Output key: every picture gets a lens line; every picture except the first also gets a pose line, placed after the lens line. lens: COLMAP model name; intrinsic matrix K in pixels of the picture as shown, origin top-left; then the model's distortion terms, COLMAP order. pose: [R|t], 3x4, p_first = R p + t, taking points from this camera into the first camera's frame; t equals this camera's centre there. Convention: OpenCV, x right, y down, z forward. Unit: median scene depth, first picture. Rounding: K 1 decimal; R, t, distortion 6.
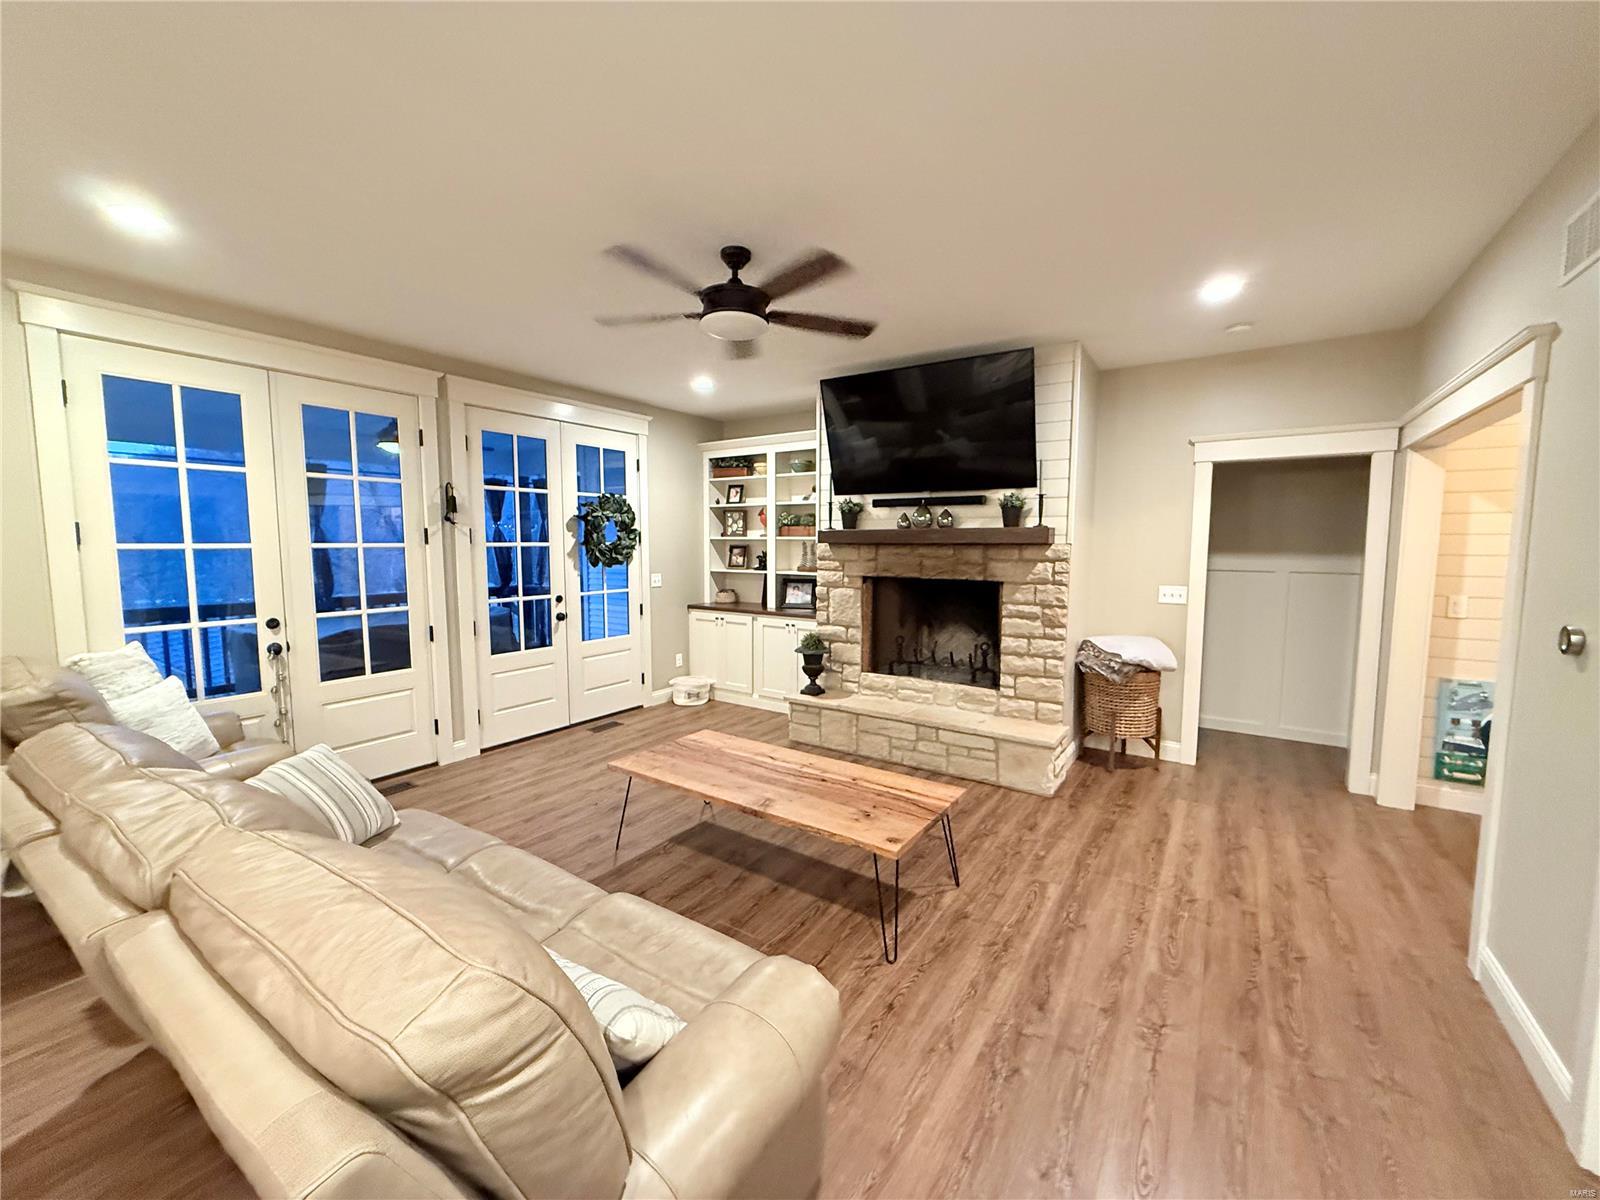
lens RADIAL K [[635.6, 0, 793.1], [0, 635.6, 598.9], [0, 0, 1]] dist [-0.000263, -0.000199]
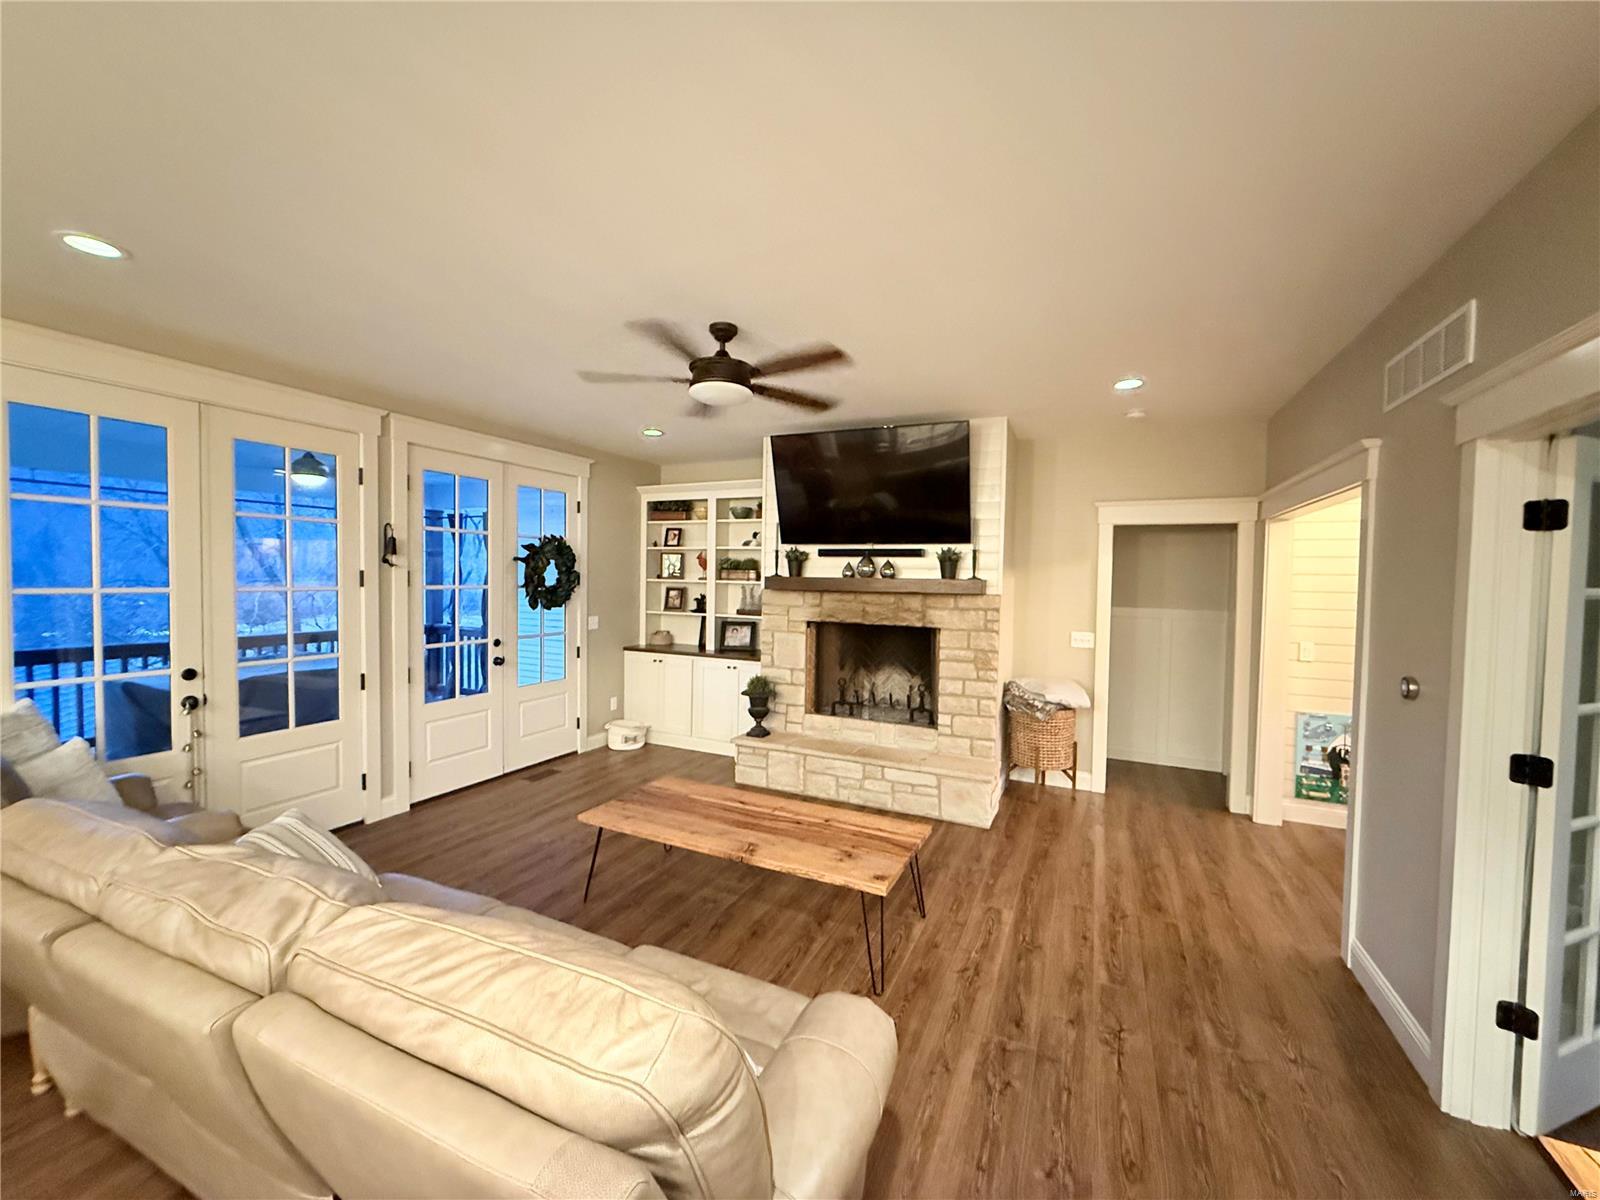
lens RADIAL K [[635.6, 0, 793.1], [0, 635.6, 598.9], [0, 0, 1]] dist [-0.000263, -0.000199]
pose [[0.987861, 0.009668, 0.155039, -0.093131], [-0.001327, 0.998550, -0.053813, -0.019591], [-0.155334, 0.052954, 0.986442, -0.037229]]
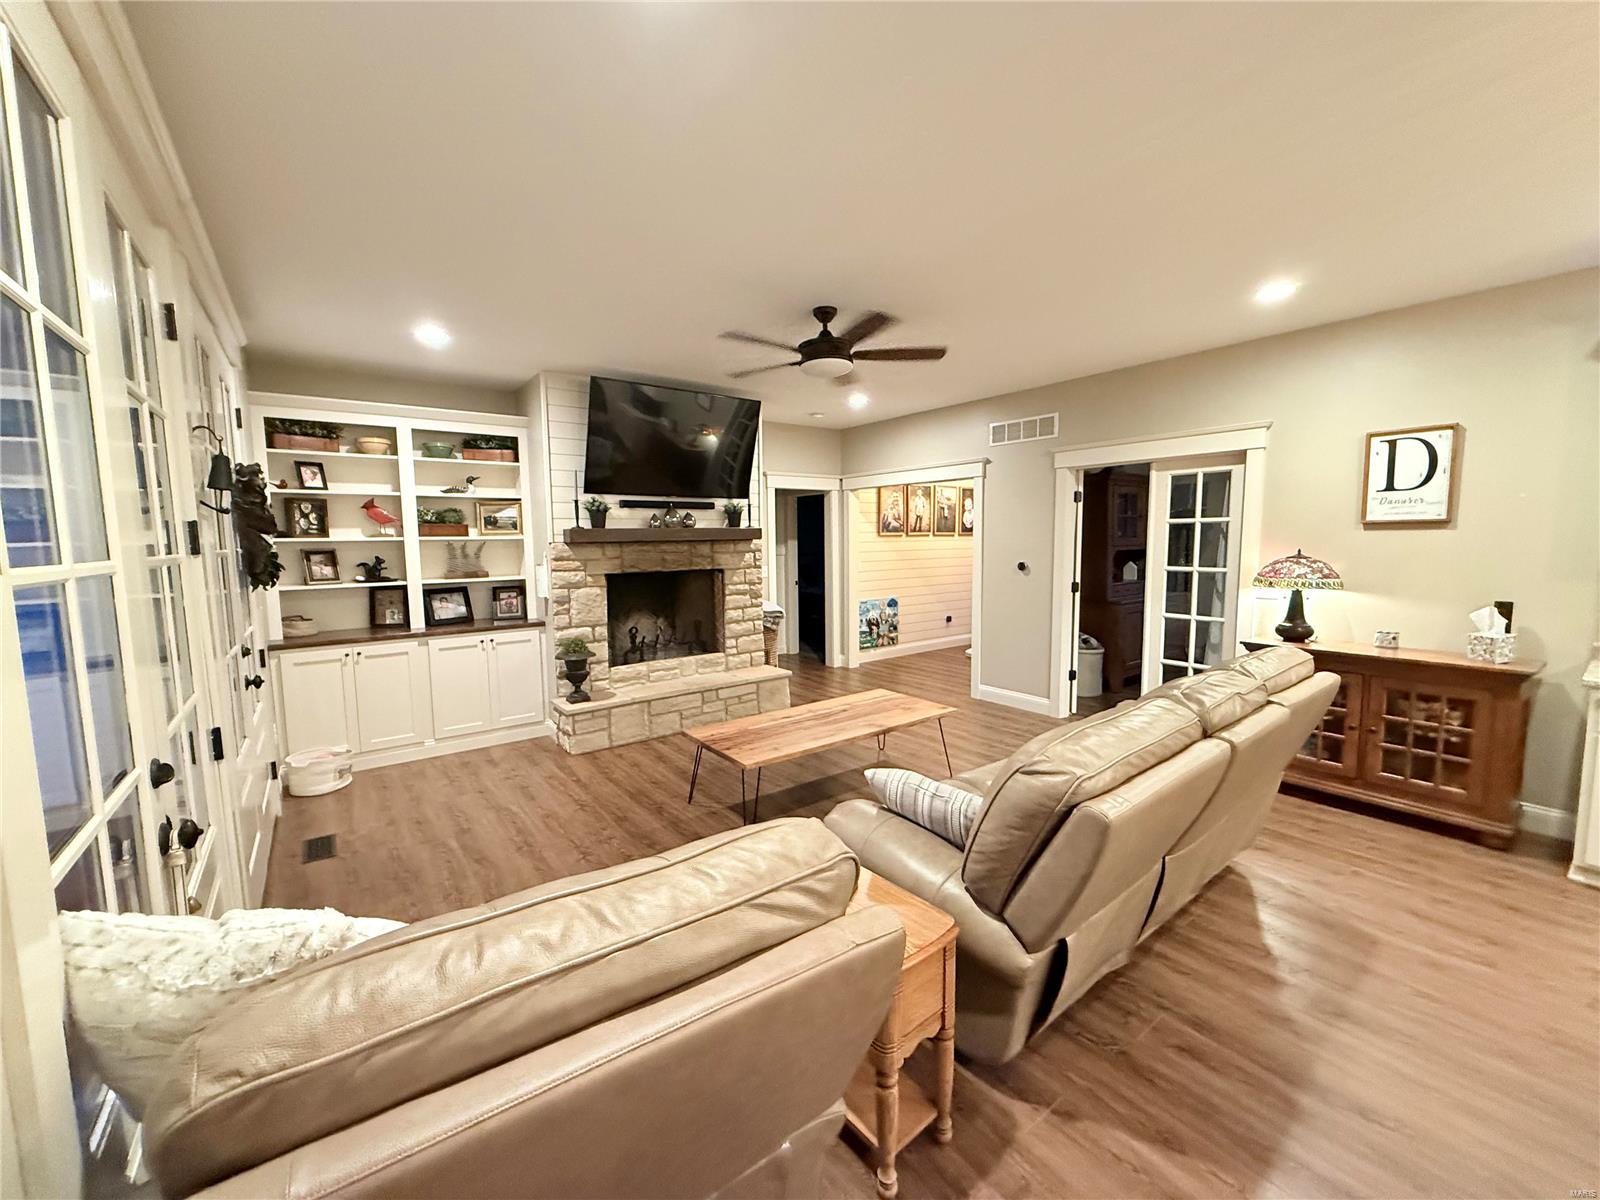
lens RADIAL K [[635.6, 0, 793.1], [0, 635.6, 598.9], [0, 0, 1]] dist [-0.000263, -0.000199]
pose [[0.322524, -0.098331, 0.941440, -0.929422], [0.099230, 0.992622, 0.069682, -0.045879], [-0.941346, 0.070945, 0.329901, 0.466476]]
